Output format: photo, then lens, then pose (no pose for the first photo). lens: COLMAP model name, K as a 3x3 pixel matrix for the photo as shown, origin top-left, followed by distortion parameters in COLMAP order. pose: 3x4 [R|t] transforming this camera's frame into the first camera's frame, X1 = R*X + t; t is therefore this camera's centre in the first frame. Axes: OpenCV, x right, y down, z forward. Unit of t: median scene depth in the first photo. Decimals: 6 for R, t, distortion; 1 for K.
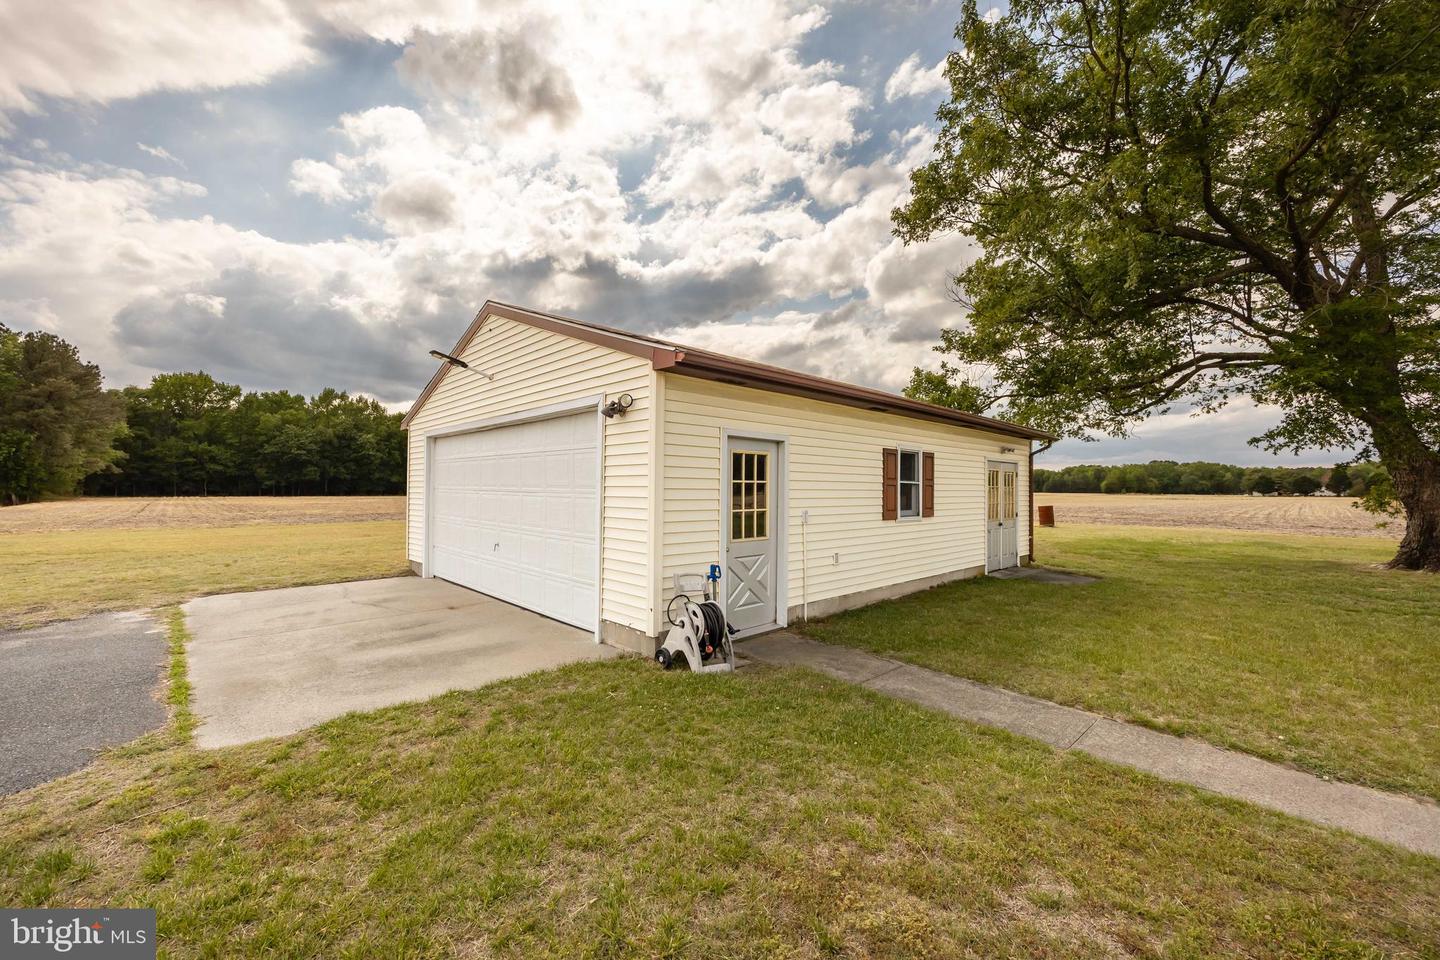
lens RADIAL K [[567.9, 0, 718.1], [0, 567.9, 483.6], [0, 0, 1]] dist [-0.001345, -0.000121]
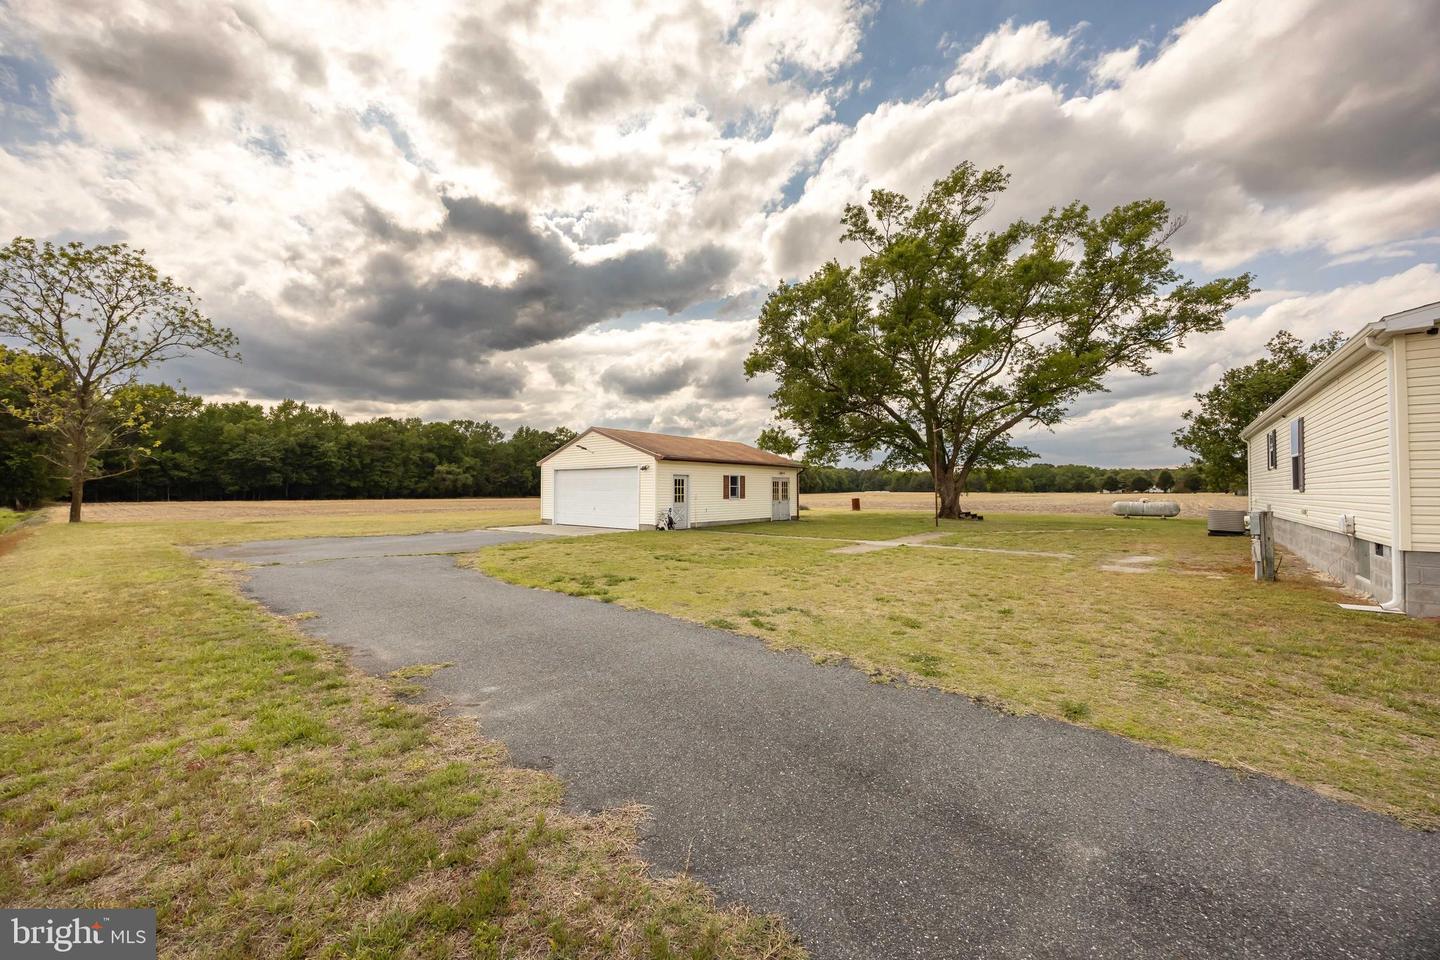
lens RADIAL K [[567.9, 0, 719.5], [0, 567.9, 482.5], [0, 0, 1]] dist [-0.001345, -0.000121]
pose [[0.992944, -0.005963, 0.118432, -0.007648], [0.006597, 0.999966, -0.004961, -0.000751], [-0.118398, 0.005708, 0.992950, -0.170336]]
